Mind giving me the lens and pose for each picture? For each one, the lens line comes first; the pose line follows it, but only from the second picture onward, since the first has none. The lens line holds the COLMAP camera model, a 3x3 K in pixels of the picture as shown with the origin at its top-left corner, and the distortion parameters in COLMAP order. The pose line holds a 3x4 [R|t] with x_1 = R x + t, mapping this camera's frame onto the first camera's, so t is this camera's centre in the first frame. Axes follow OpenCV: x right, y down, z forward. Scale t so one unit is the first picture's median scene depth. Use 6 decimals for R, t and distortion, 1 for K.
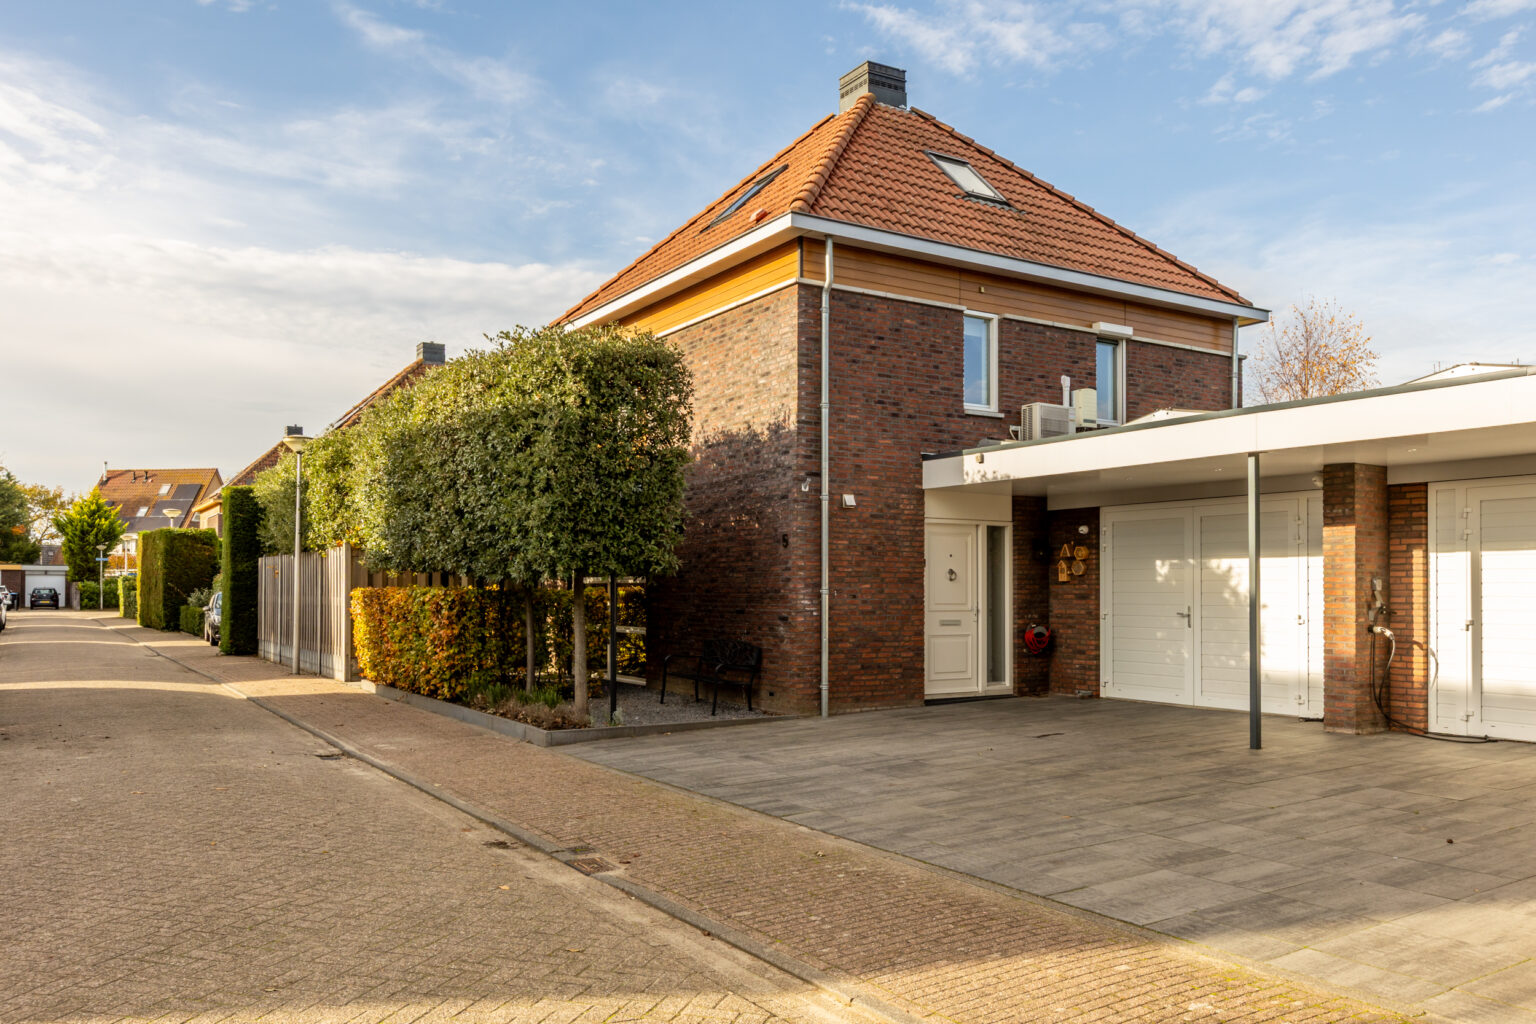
lens RADIAL K [[1173.0, 0, 781.2], [0, 1173.0, 567.9], [0, 0, 1]] dist [-0.000495, -0.001377]
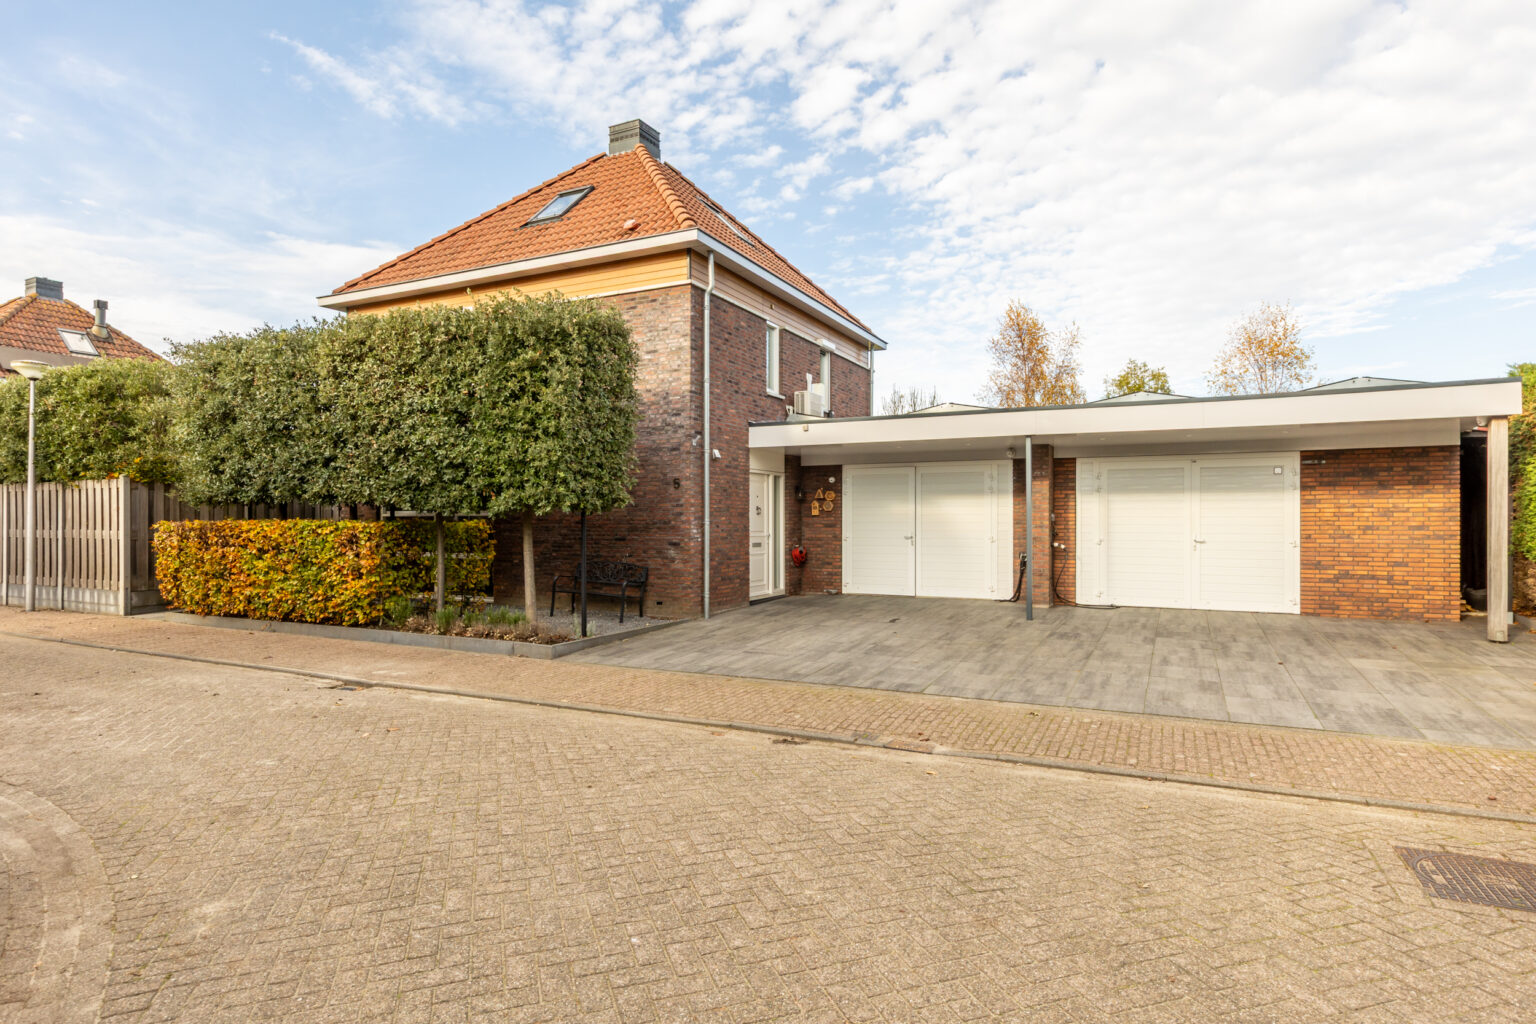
lens RADIAL K [[826.4, 0, 768.1], [0, 826.4, 515.0], [0, 0, 1]] dist [-0.003502, 0.000598]
pose [[0.855019, 0.000963, 0.518596, -0.370786], [-0.007550, 0.999915, 0.010592, 0.001058], [-0.518541, -0.012972, 0.854954, 0.168821]]
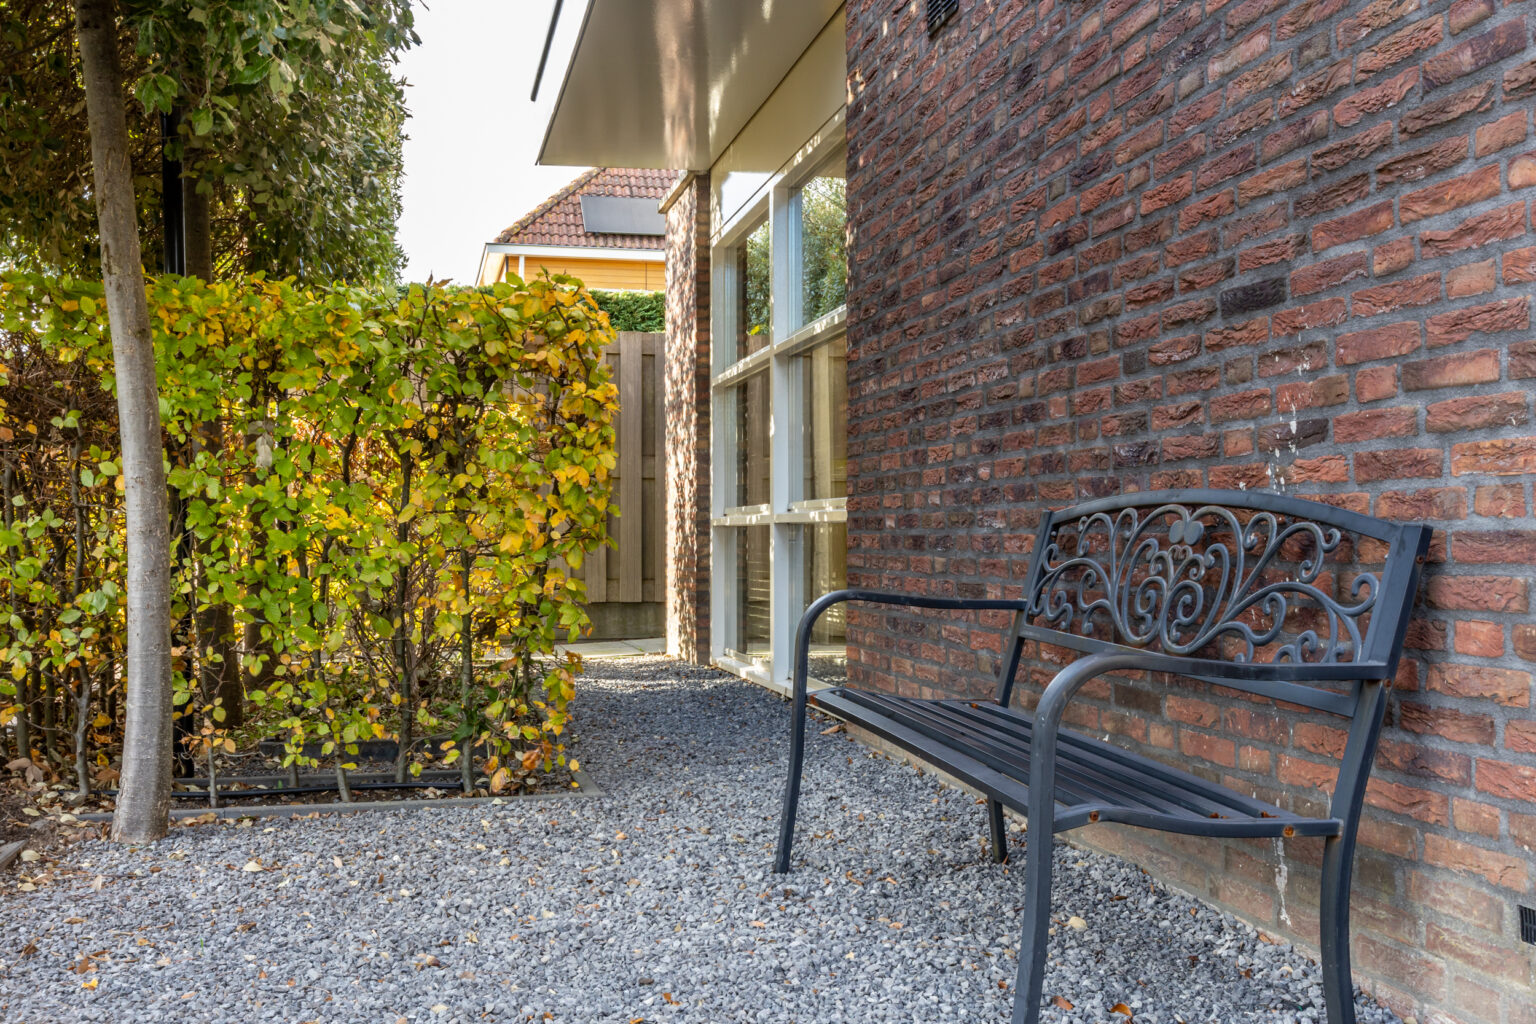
lens RADIAL K [[1496.7, 0, 767.1], [0, 1496.7, 517.9], [0, 0, 1]] dist [-0.007859, 0.000000]
pose [[0.942150, 0.000834, -0.335191, -0.030545], [0.000135, 0.999996, 0.002869, 0.066646], [0.335192, -0.002748, 0.942146, 0.832062]]
